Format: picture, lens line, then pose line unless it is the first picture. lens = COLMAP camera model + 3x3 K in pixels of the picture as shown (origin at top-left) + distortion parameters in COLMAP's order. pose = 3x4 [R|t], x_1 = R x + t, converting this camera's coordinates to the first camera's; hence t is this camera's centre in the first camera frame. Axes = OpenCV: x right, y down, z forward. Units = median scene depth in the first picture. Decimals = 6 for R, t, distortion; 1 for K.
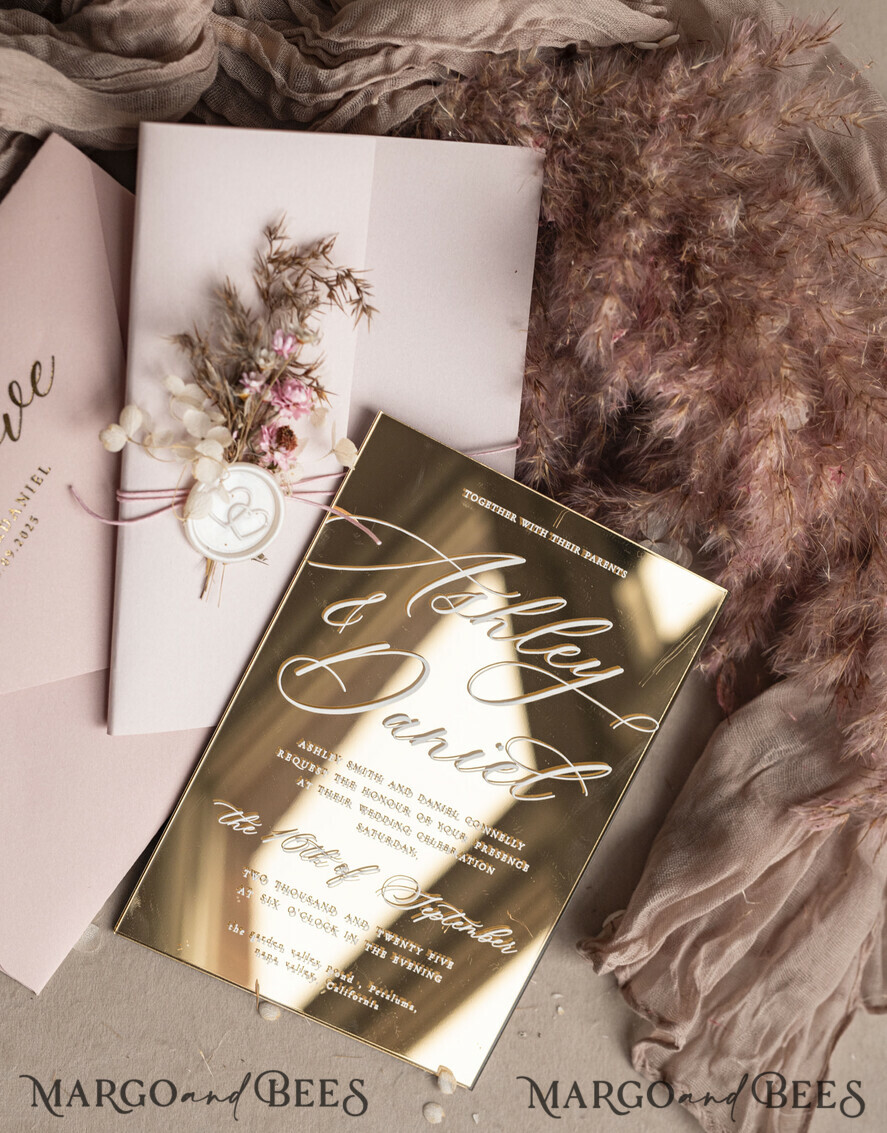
lens RADIAL K [[2095.5, 0, 457.8], [0, 2095.5, 519.4], [0, 0, 1]] dist [-0.047715, 0.196876]
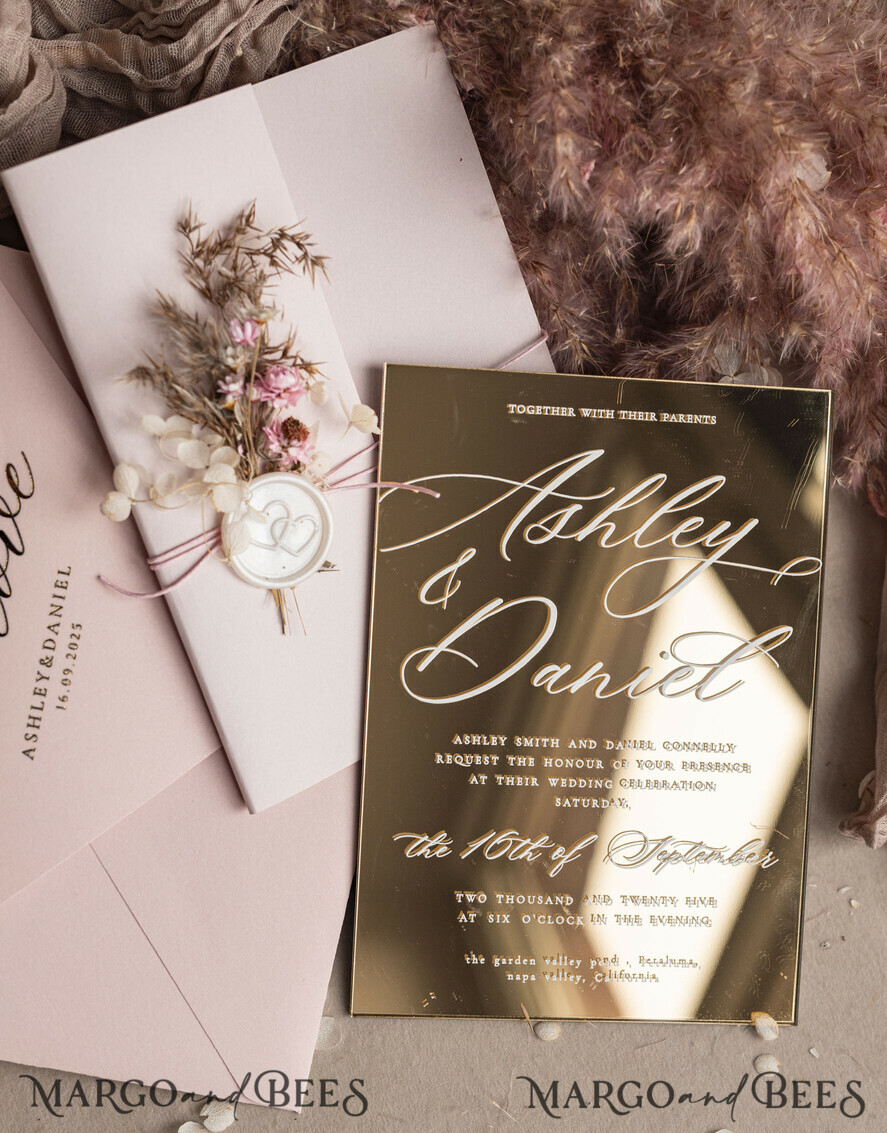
lens RADIAL K [[2095.5, 0, 457.8], [0, 2095.5, 519.4], [0, 0, 1]] dist [-0.047715, 0.196876]
pose [[0.909551, -0.406724, -0.085392, 0.042212], [0.404762, 0.913549, -0.039947, 0.059699], [0.094257, 0.001771, 0.995546, 0.115050]]
